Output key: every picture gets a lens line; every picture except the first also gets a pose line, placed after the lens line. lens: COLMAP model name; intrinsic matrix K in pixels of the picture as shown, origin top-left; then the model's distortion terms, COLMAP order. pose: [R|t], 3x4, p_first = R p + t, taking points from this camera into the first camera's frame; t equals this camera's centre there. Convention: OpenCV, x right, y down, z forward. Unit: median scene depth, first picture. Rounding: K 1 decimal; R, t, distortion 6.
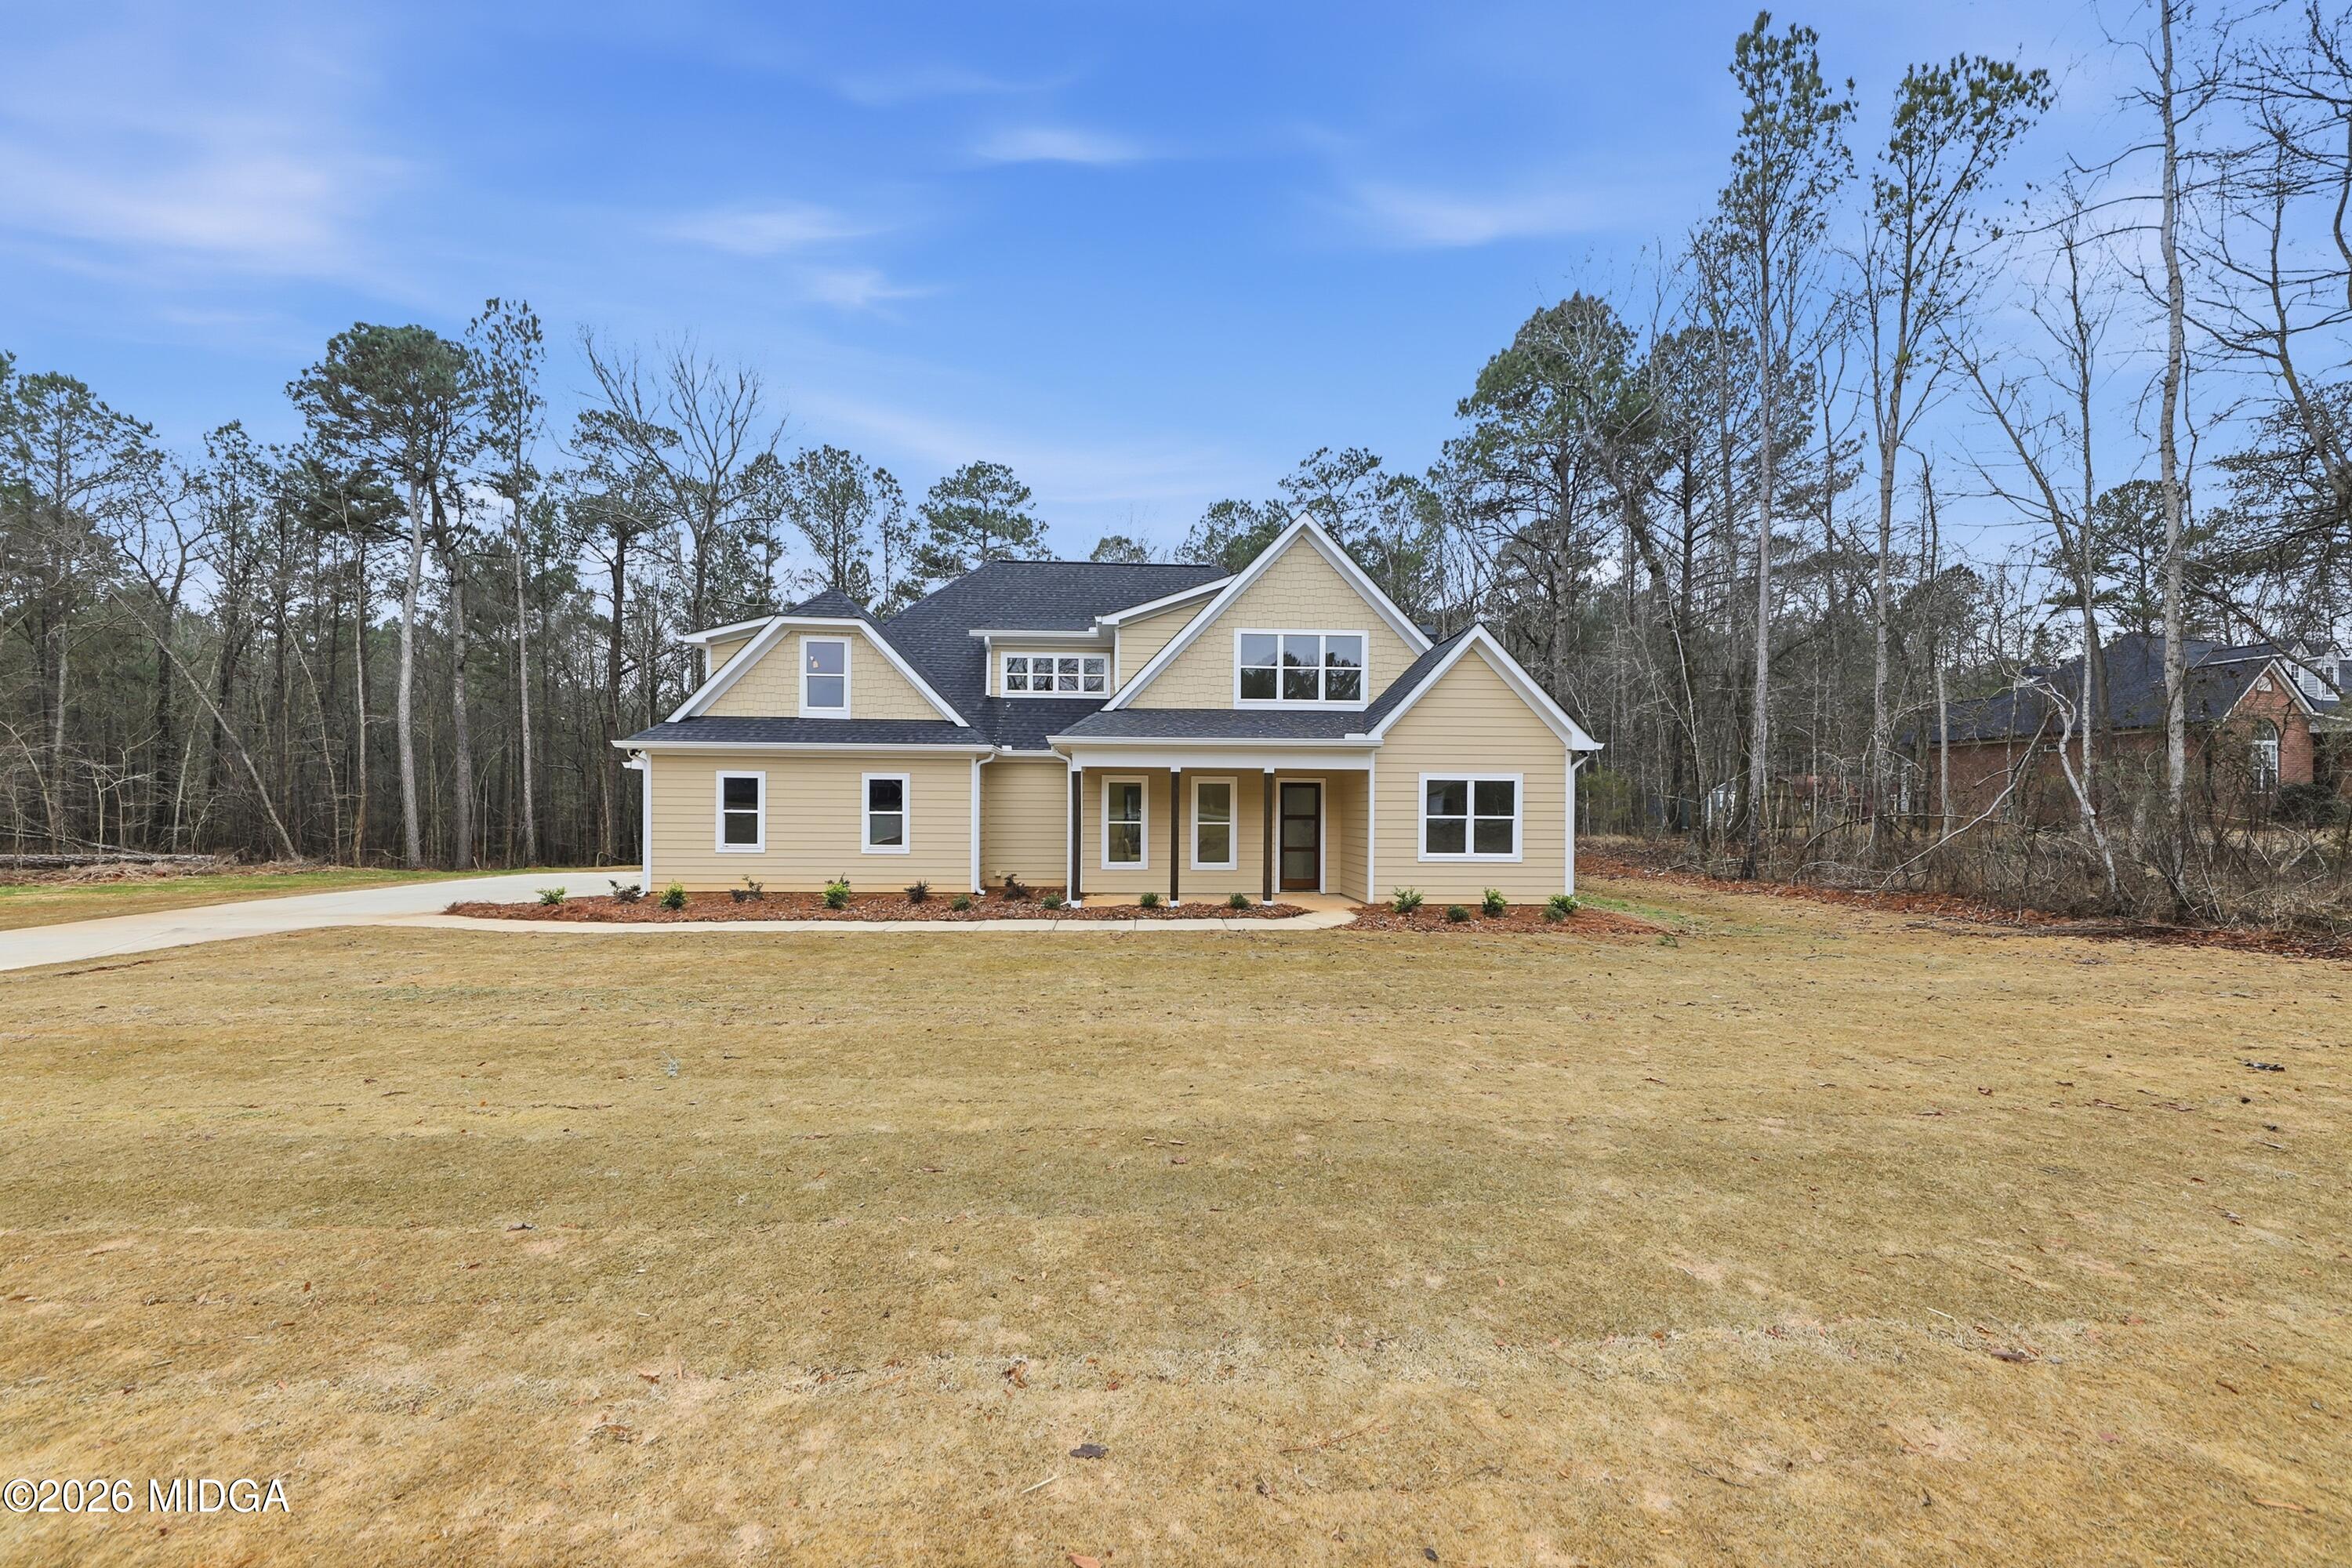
lens RADIAL K [[865.2, 0, 1120.1], [0, 865.2, 780.7], [0, 0, 1]] dist [0.030310, -0.011518]
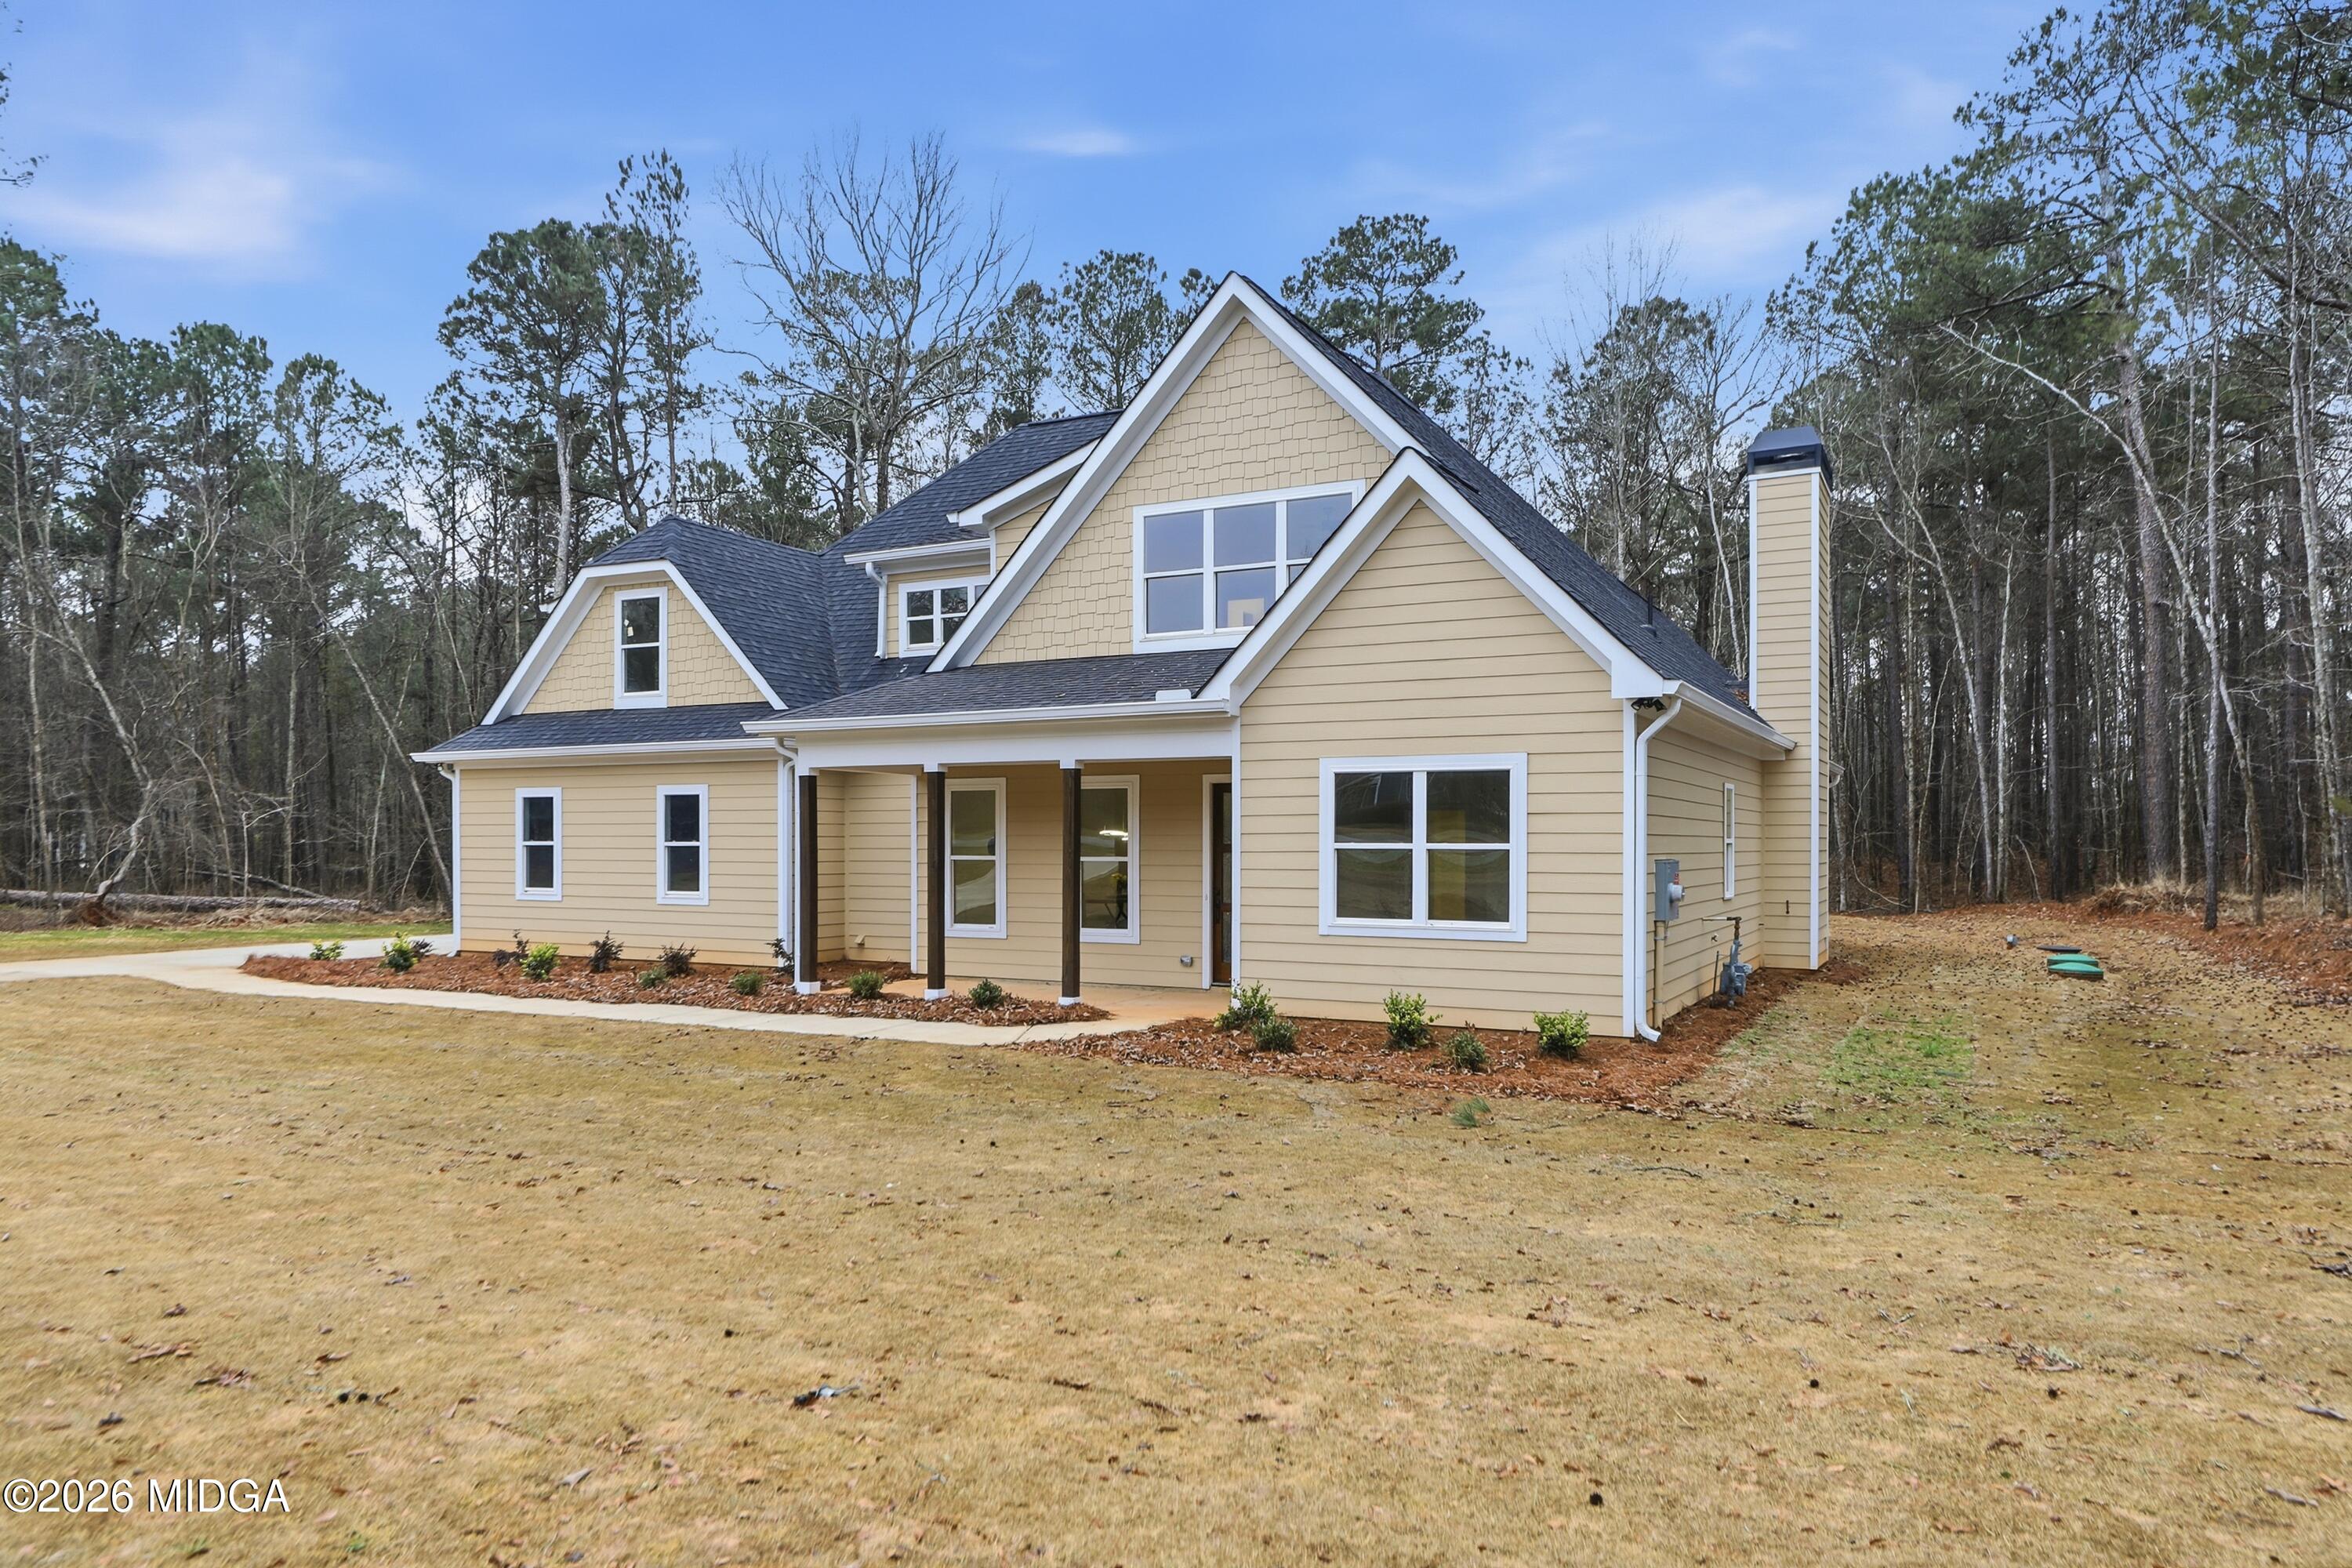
lens RADIAL K [[1604.6, 0, 1176.0], [0, 1604.6, 784.0], [0, 0, 1]] dist [0.041506, -0.000181]
pose [[0.842690, -0.025204, -0.537808, 0.780733], [0.023456, 0.999674, -0.010097, 0.013070], [0.537887, -0.004106, 0.843007, 0.162844]]
